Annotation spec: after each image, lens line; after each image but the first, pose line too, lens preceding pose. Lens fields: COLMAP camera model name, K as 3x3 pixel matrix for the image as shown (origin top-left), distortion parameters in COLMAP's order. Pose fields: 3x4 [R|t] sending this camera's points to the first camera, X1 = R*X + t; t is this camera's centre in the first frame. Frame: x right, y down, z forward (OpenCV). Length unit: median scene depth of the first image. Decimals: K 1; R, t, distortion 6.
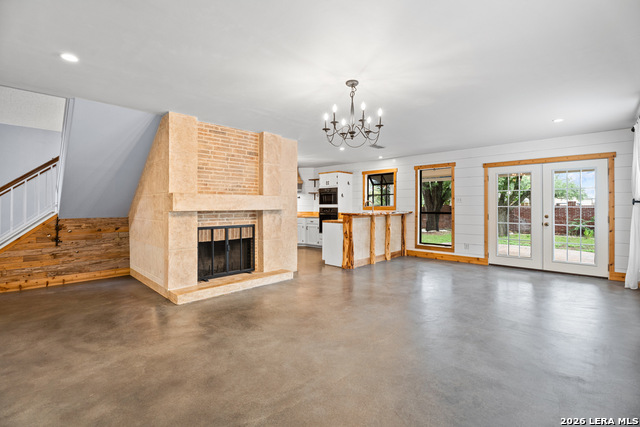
lens RADIAL K [[296.0, 0, 319.0], [0, 296.0, 207.2], [0, 0, 1]] dist [-0.002199, -0.000310]
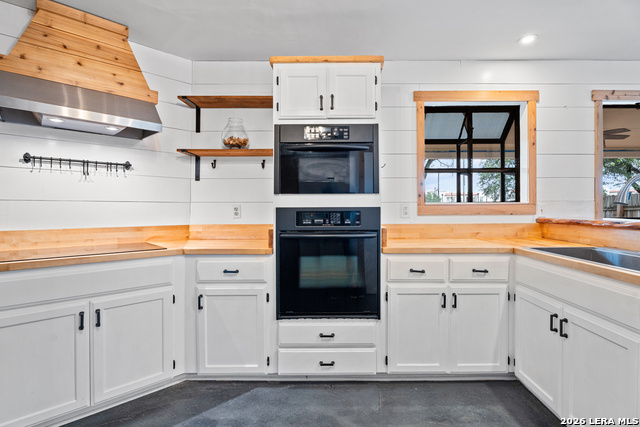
lens RADIAL K [[308.7, 0, 339.1], [0, 308.7, 208.9], [0, 0, 1]] dist [-0.007412, -0.000656]
pose [[0.720844, -0.001706, 0.693095, -0.185764], [0.005142, 0.999983, -0.002887, 0.004320], [-0.693078, 0.005645, 0.720841, 1.152265]]
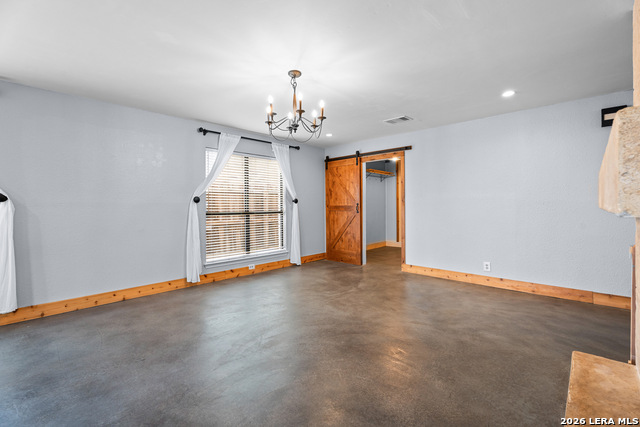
lens RADIAL K [[285.3, 0, 319.5], [0, 285.3, 207.1], [0, 0, 1]] dist [0.002597, 0.000437]
pose [[-0.999964, 0.006960, -0.004801, 0.019520], [0.006911, 0.999925, 0.010159, 0.001406], [0.004871, 0.010125, -0.999937, 0.965079]]
